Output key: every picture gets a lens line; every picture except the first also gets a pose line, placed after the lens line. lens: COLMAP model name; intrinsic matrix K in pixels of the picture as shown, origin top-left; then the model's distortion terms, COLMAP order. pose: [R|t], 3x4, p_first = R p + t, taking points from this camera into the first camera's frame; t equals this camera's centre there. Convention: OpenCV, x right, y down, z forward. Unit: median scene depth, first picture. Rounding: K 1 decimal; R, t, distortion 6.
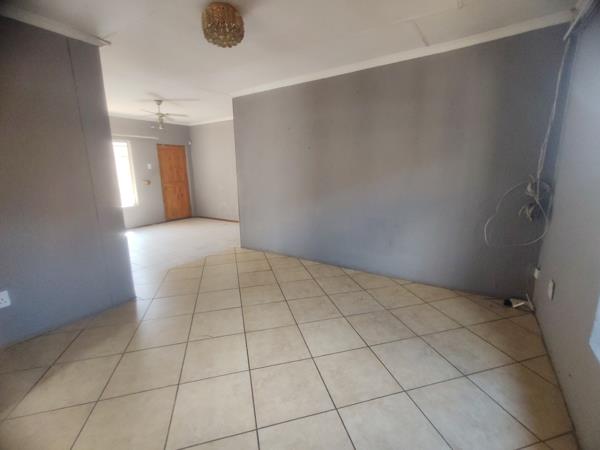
lens RADIAL K [[272.8, 0, 300.0], [0, 272.8, 225.0], [0, 0, 1]] dist [-0.000847, -0.000118]
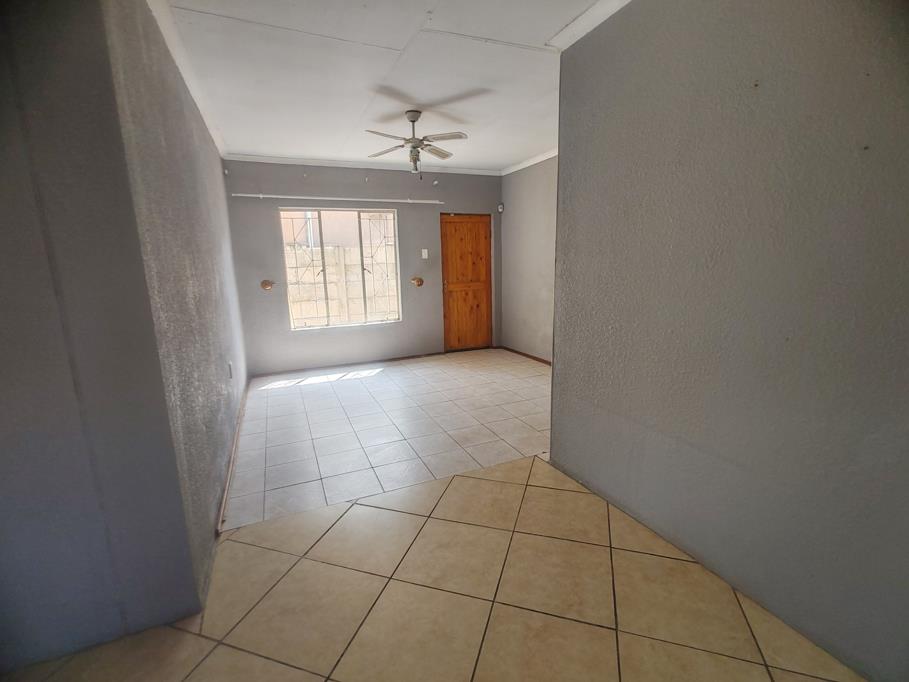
lens RADIAL K [[413.2, 0, 454.5], [0, 413.2, 341.0], [0, 0, 1]] dist [-0.000847, -0.000118]
pose [[0.837757, 0.097471, -0.537273, -0.025894], [-0.101413, 0.994594, 0.022307, -0.059316], [0.536543, 0.035799, 0.843113, 0.311800]]
